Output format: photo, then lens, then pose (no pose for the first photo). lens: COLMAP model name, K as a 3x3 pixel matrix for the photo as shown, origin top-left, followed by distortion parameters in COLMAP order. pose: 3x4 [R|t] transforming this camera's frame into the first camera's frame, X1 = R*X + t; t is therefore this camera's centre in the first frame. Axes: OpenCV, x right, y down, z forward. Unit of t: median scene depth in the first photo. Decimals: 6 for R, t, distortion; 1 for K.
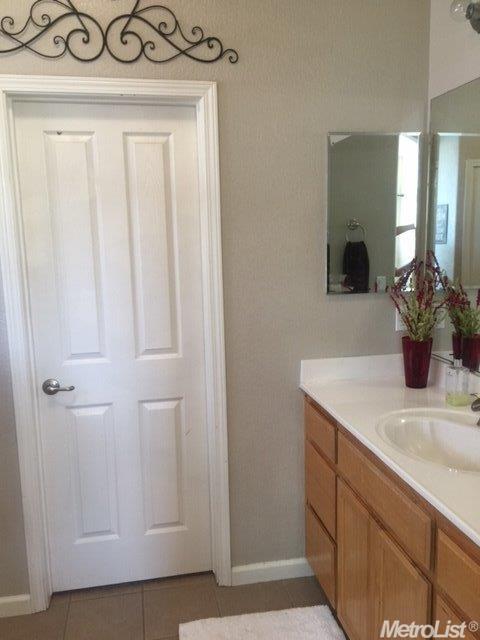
lens RADIAL K [[549.4, 0, 240.5], [0, 549.4, 322.5], [0, 0, 1]] dist [0.070564, -0.093346]
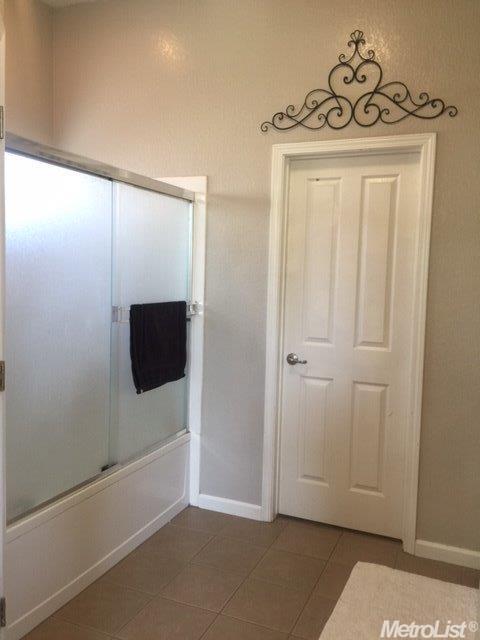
lens RADIAL K [[549.4, 0, 239.8], [0, 549.4, 318.5], [0, 0, 1]] dist [0.070564, -0.093346]
pose [[0.827074, 0.091908, -0.554529, 0.324740], [-0.133260, 0.990477, -0.034593, 0.085594], [0.546069, 0.102507, 0.831445, -0.245367]]
